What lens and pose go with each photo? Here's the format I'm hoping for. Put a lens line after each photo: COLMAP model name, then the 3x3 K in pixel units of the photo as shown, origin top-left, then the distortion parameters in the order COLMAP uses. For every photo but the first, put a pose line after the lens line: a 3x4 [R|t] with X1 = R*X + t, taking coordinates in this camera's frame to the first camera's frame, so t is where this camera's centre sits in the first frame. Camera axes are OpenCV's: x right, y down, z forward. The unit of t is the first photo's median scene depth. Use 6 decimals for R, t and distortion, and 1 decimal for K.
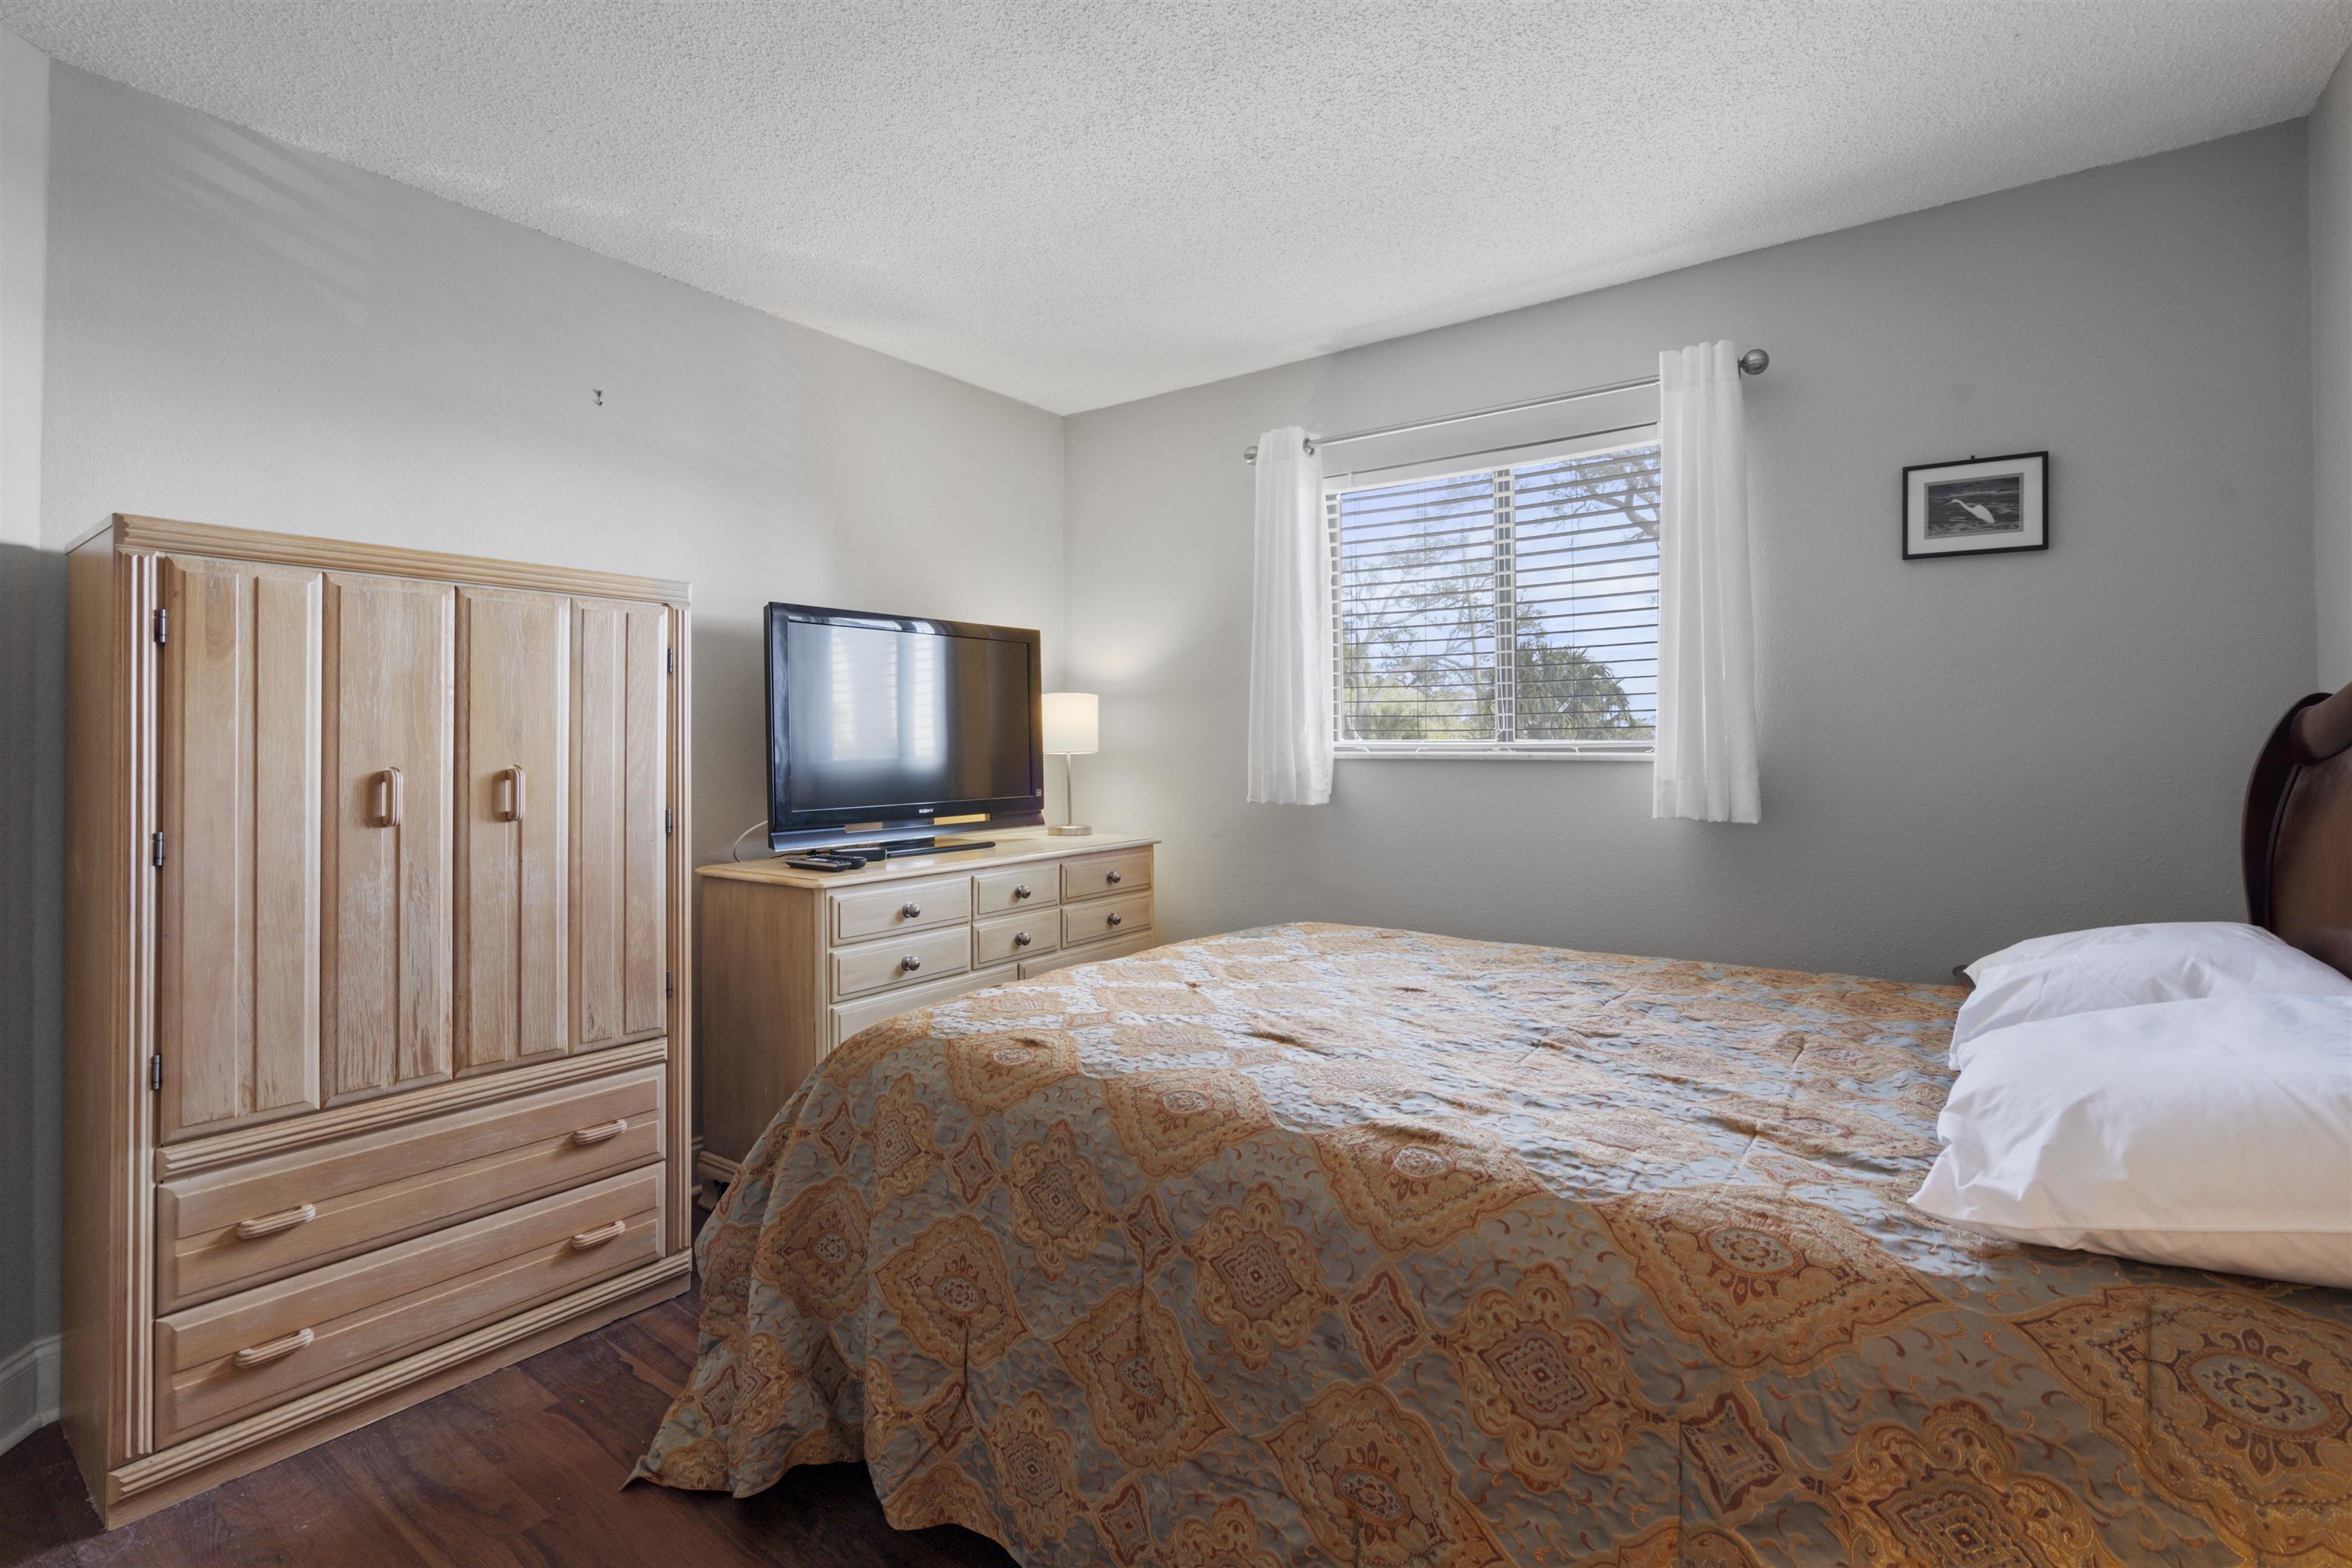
lens RADIAL K [[1072.8, 0, 1172.8], [0, 1072.8, 736.5], [0, 0, 1]] dist [-0.005944, 0.001662]
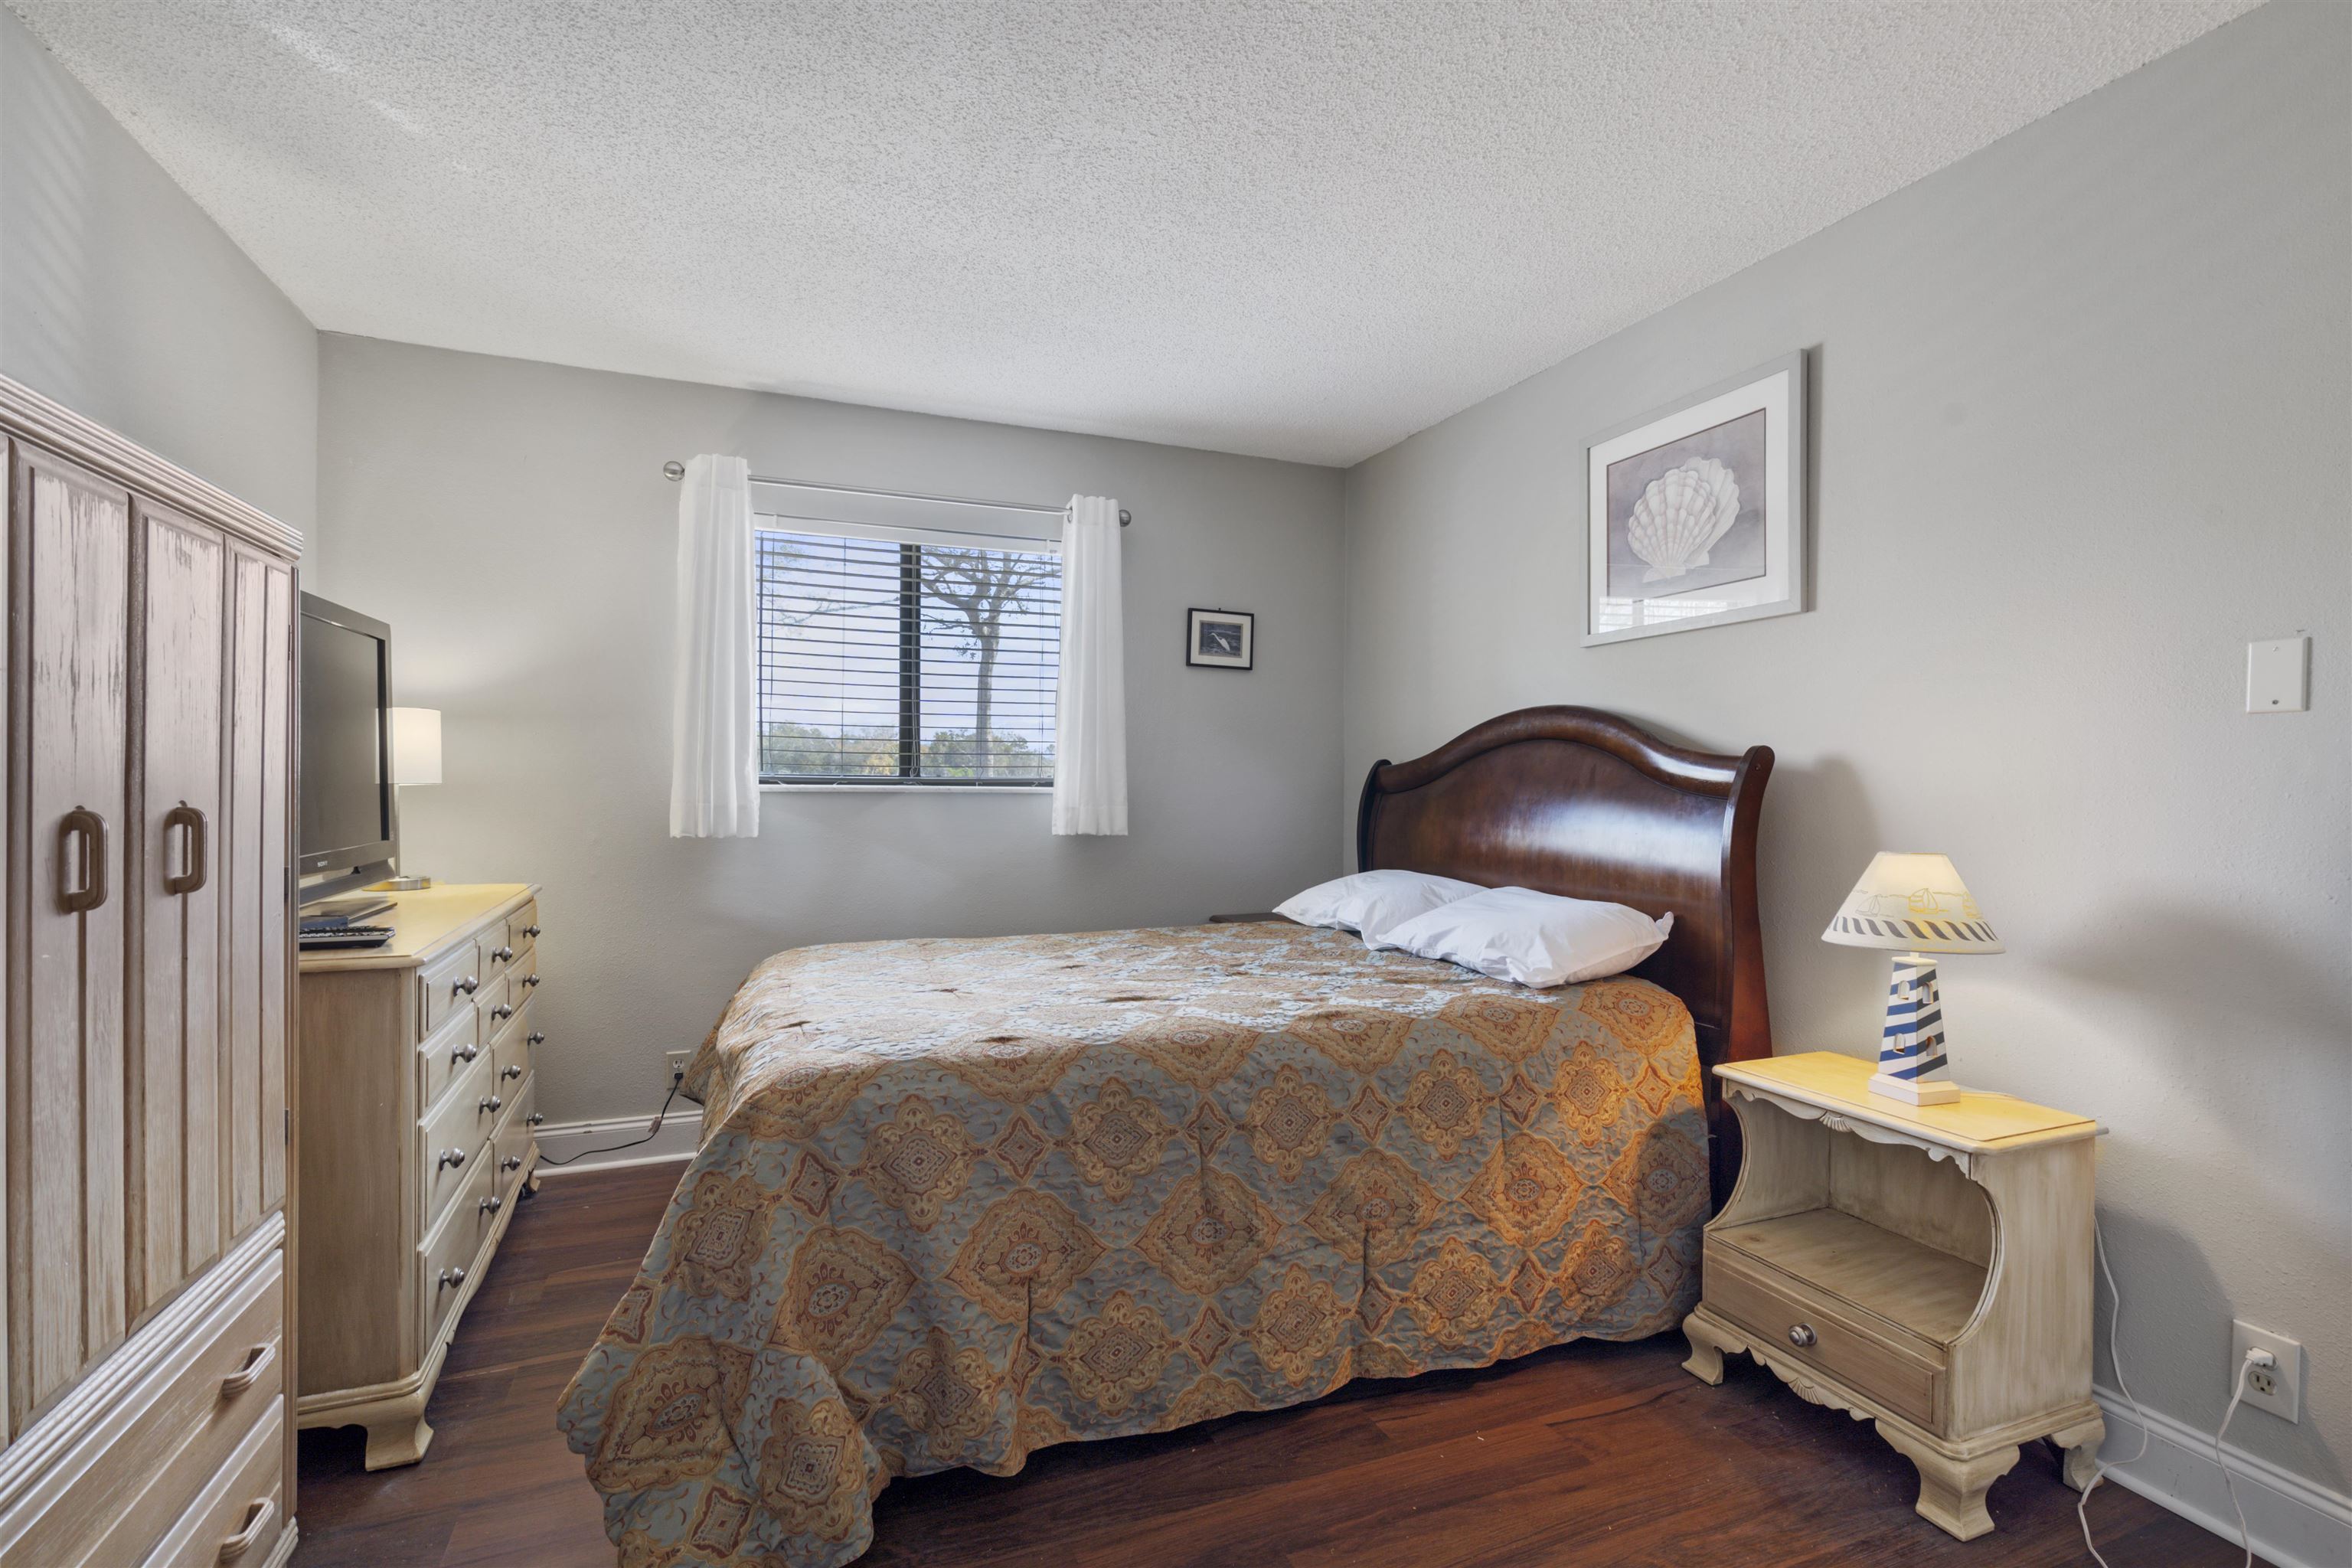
lens RADIAL K [[1072.8, 0, 1177.5], [0, 1072.8, 786.4], [0, 0, 1]] dist [-0.005944, 0.001662]
pose [[0.530562, 0.002934, 0.847641, -0.720614], [-0.017437, 0.999820, 0.007454, 0.002788], [-0.847467, -0.018736, 0.530517, 0.172148]]
